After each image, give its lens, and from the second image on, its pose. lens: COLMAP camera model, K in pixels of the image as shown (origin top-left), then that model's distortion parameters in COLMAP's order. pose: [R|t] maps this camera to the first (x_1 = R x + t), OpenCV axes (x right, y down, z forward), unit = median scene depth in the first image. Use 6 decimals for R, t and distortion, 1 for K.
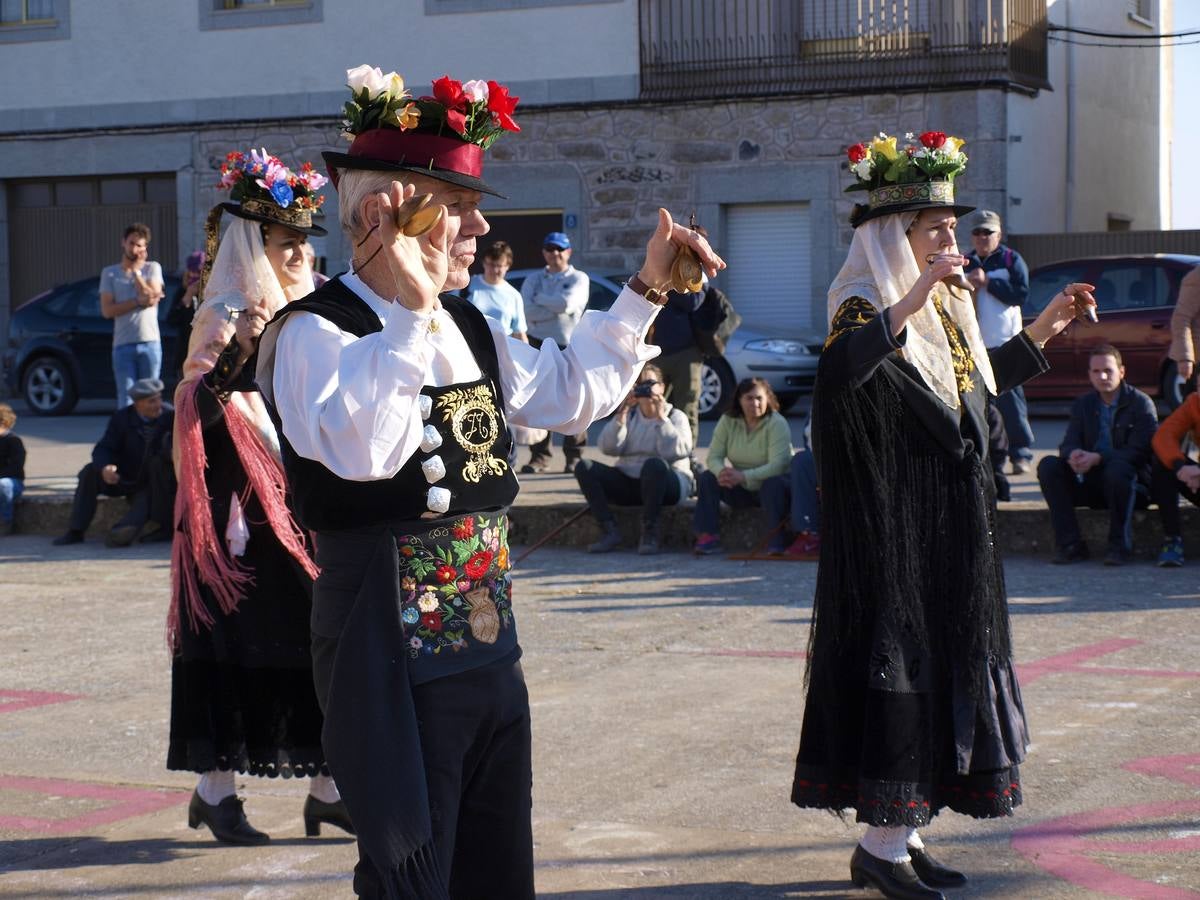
lens RADIAL K [[1052.2, 0, 600.0], [0, 1052.2, 450.0], [0, 0, 1]] dist [-0.007531, 0.010940]
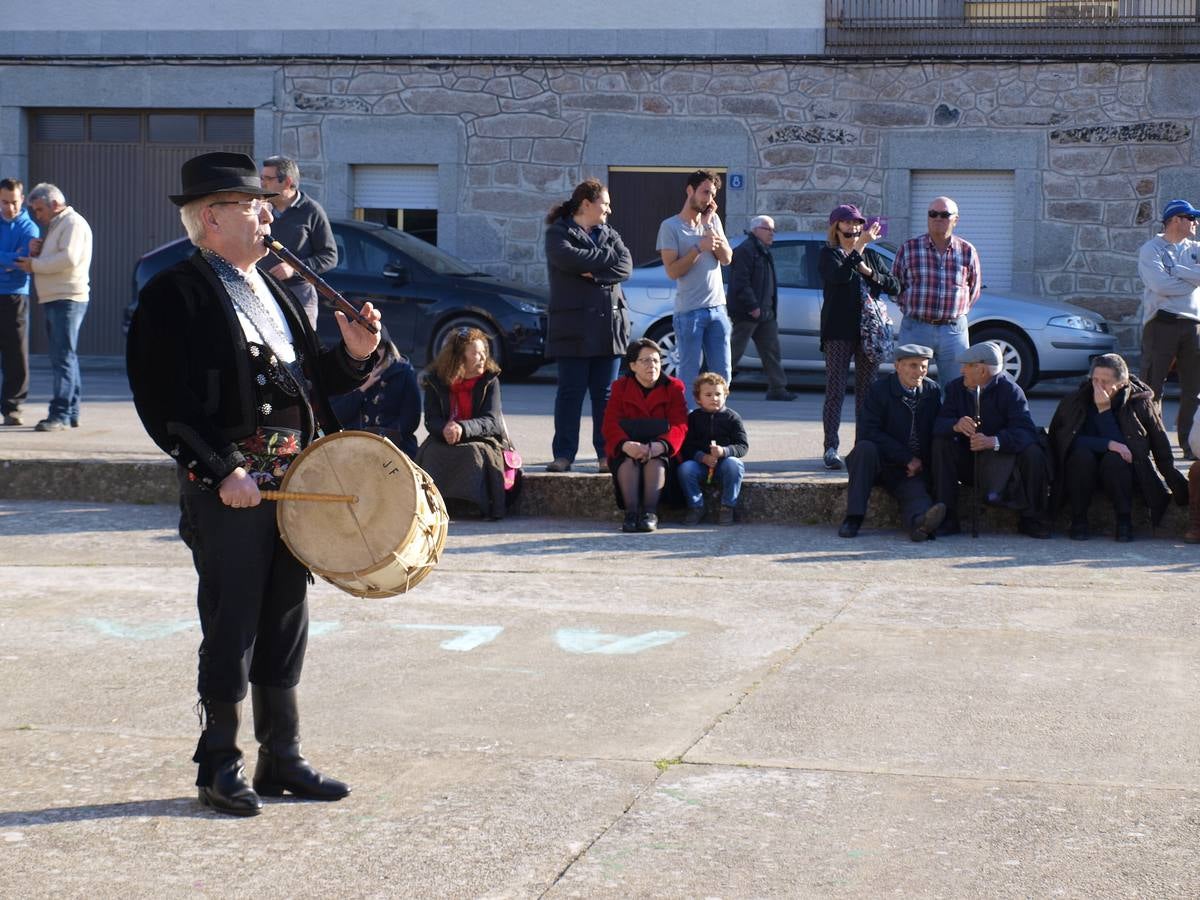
lens RADIAL K [[1052.2, 0, 600.0], [0, 1052.2, 450.0], [0, 0, 1]] dist [-0.007531, 0.010940]
pose [[0.994452, 0.013006, 0.104383, -0.253070], [-0.016696, 0.999263, 0.034553, -0.006199], [-0.103856, -0.036104, 0.993937, 0.062705]]
